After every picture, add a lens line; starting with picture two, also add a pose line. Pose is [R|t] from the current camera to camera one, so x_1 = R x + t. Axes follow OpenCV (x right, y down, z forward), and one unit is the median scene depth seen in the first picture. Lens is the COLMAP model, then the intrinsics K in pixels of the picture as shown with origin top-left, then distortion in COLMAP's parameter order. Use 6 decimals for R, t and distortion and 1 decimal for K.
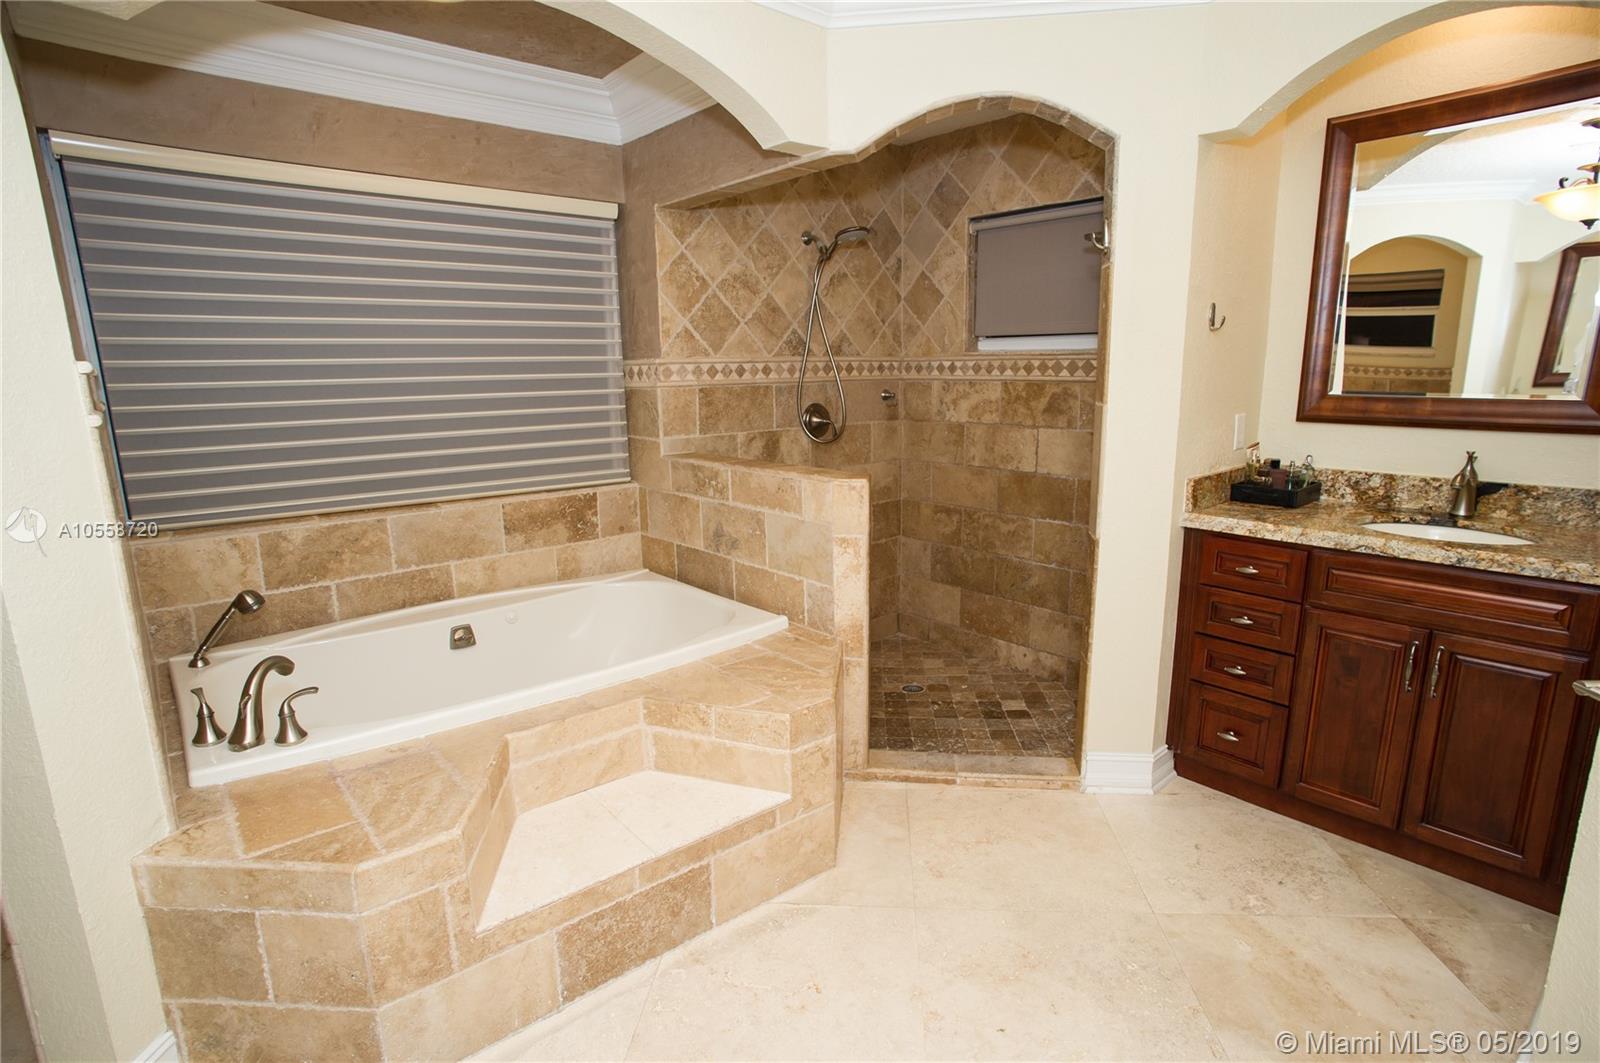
lens RADIAL K [[813.7, 0, 807.5], [0, 813.7, 541.9], [0, 0, 1]] dist [-0.091701, 0.055092]
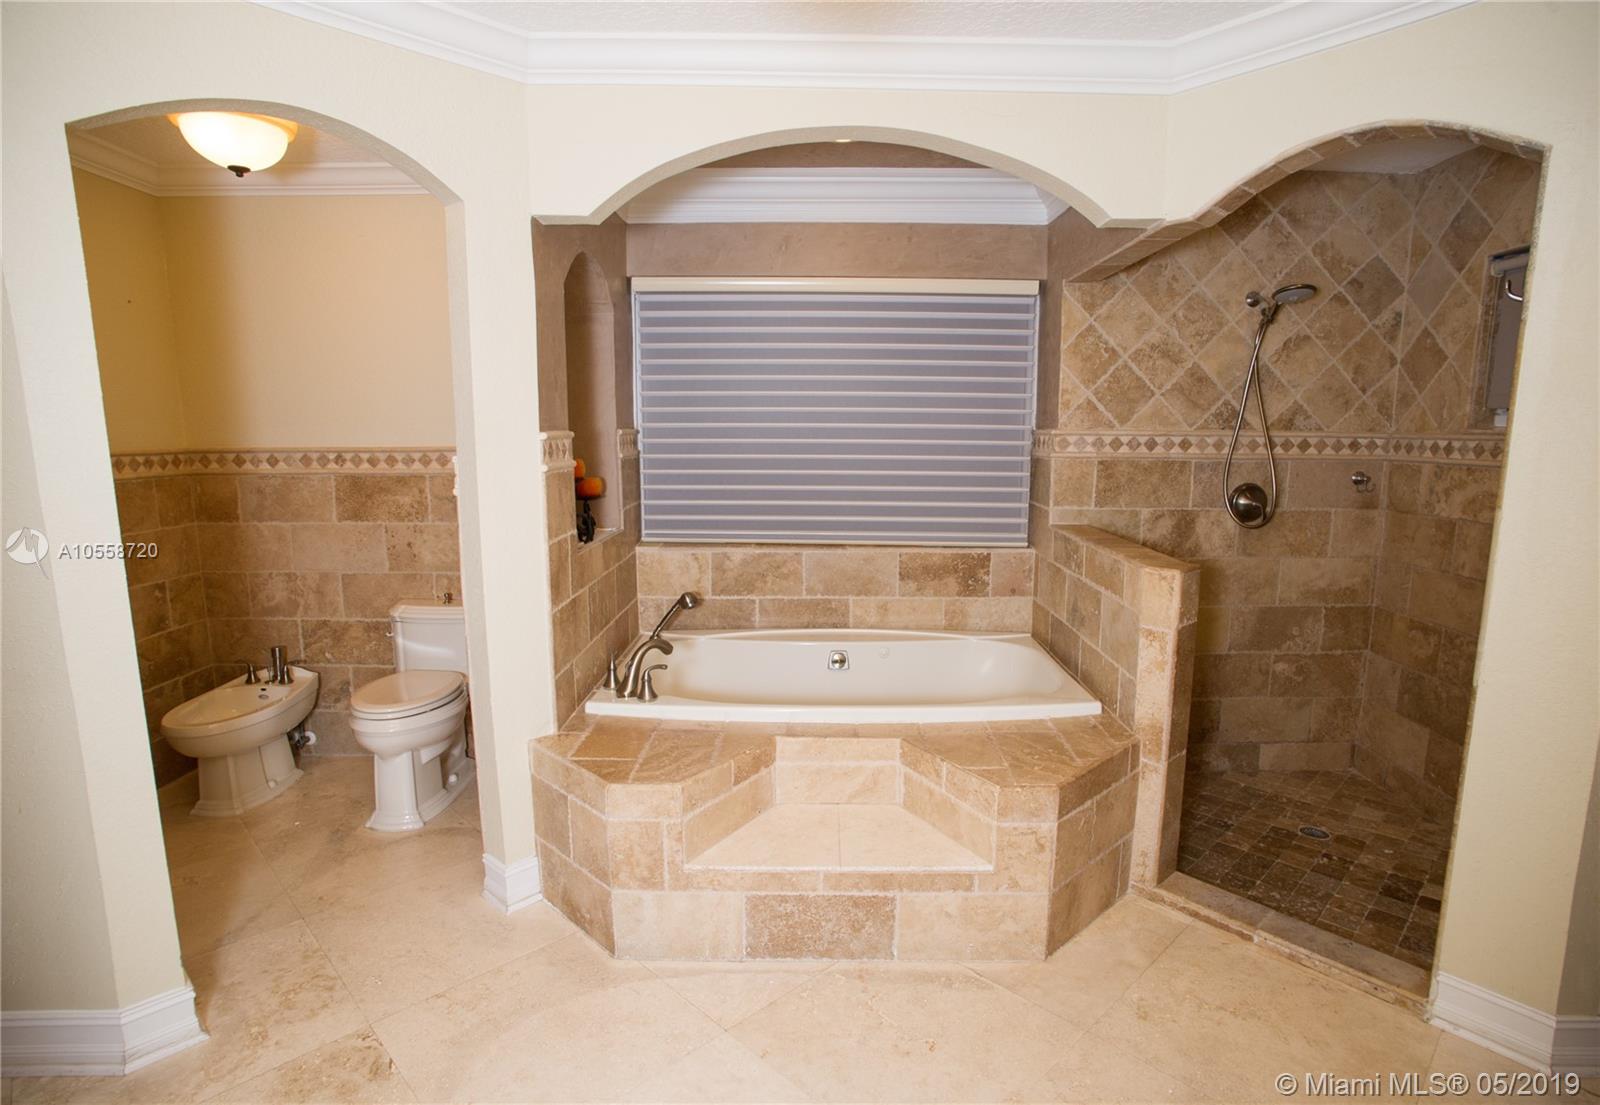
lens RADIAL K [[846.1, 0, 816.9], [0, 846.1, 563.1], [0, 0, 1]] dist [-0.090636, 0.054203]
pose [[0.757055, 0.120265, -0.642186, 0.274904], [-0.149748, 0.988687, 0.008622, -0.024135], [0.635958, 0.089639, 0.766500, 0.015211]]
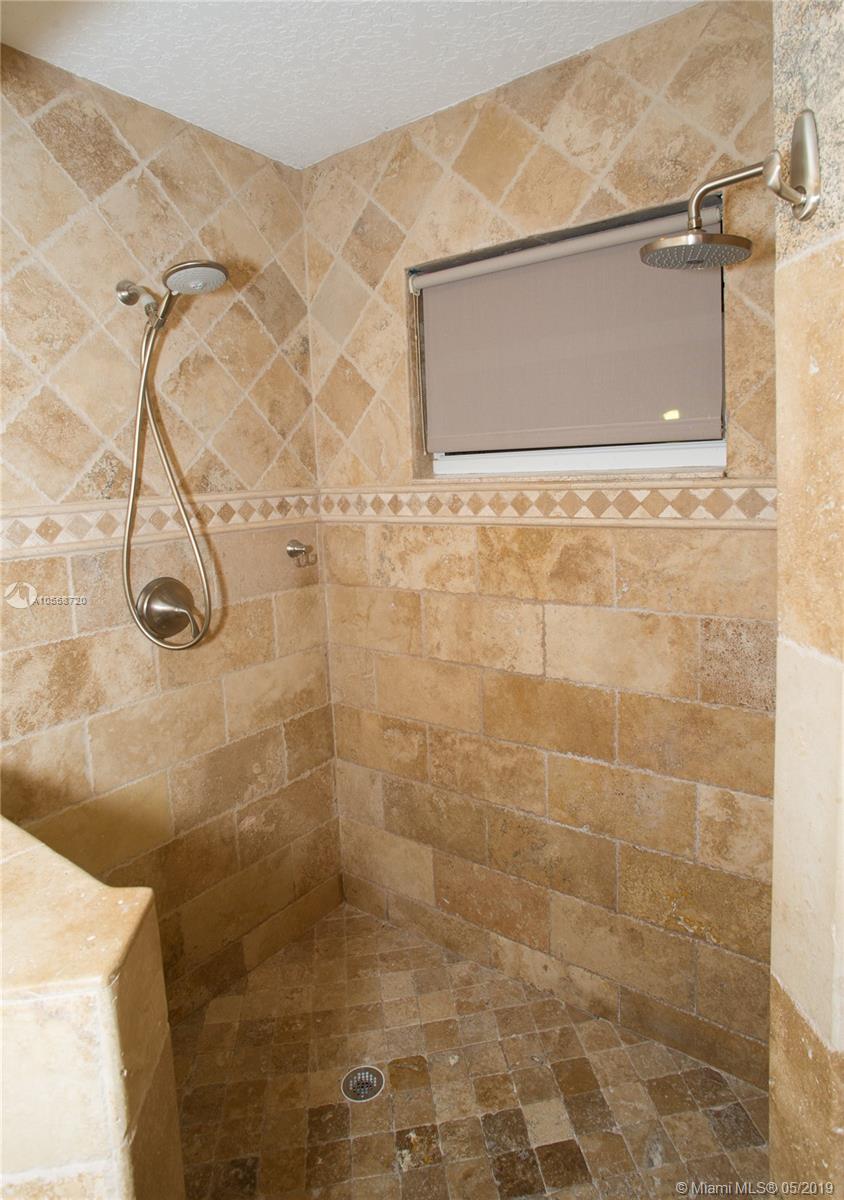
lens RADIAL K [[700.1, 0, 436.2], [0, 700.1, 539.2], [0, 0, 1]] dist [-0.086243, 0.051509]
pose [[0.976134, -0.047965, 0.211807, 0.108978], [0.072688, 0.991212, -0.110520, -0.146214], [-0.204645, 0.123278, 0.971042, 0.545380]]
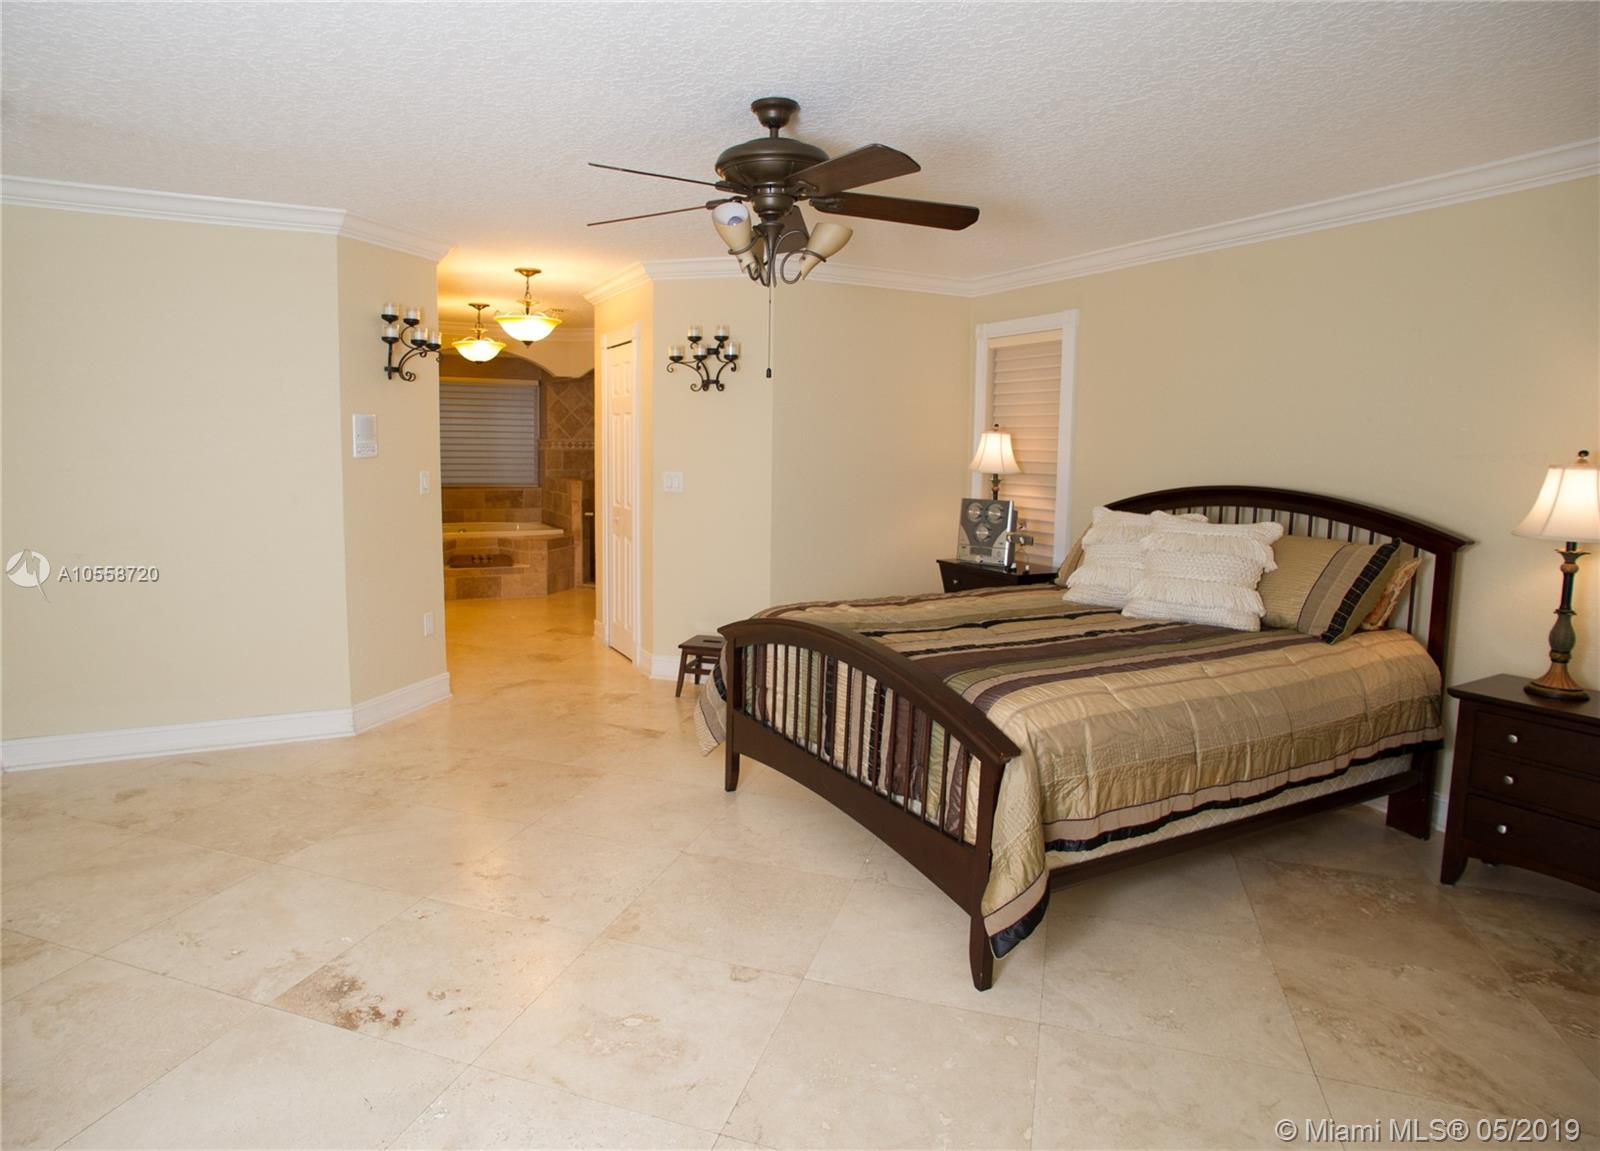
lens RADIAL K [[937.7, 0, 754.6], [0, 937.7, 546.1], [0, 0, 1]] dist [-0.091234, 0.052910]
pose [[0.966749, 0.055559, -0.249620, 1.195971], [-0.080755, 0.992493, -0.091851, 0.327591], [0.242643, 0.108955, 0.963978, -1.650684]]
